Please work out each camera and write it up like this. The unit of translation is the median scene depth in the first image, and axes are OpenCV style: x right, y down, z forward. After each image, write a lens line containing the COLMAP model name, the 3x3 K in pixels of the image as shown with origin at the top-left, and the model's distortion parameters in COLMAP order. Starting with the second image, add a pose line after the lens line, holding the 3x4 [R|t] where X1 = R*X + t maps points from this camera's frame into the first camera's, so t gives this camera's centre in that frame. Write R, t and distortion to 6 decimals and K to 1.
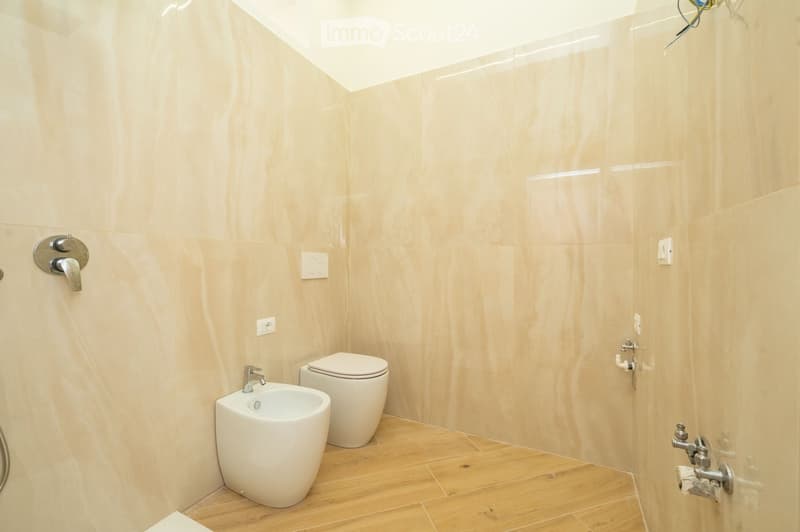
lens RADIAL K [[342.3, 0, 400.0], [0, 342.3, 264.0], [0, 0, 1]] dist [-0.001796, -0.000399]
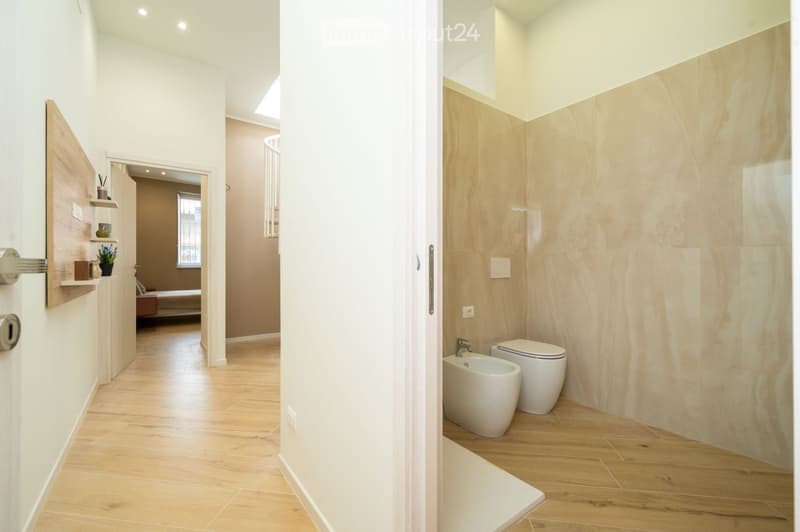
lens RADIAL K [[342.3, 0, 400.0], [0, 342.3, 264.0], [0, 0, 1]] dist [-0.001796, -0.000399]
pose [[0.899959, -0.007345, -0.435913, -0.033108], [0.004414, 0.999960, -0.007735, -0.001821], [0.435953, 0.005037, 0.899955, -0.322356]]
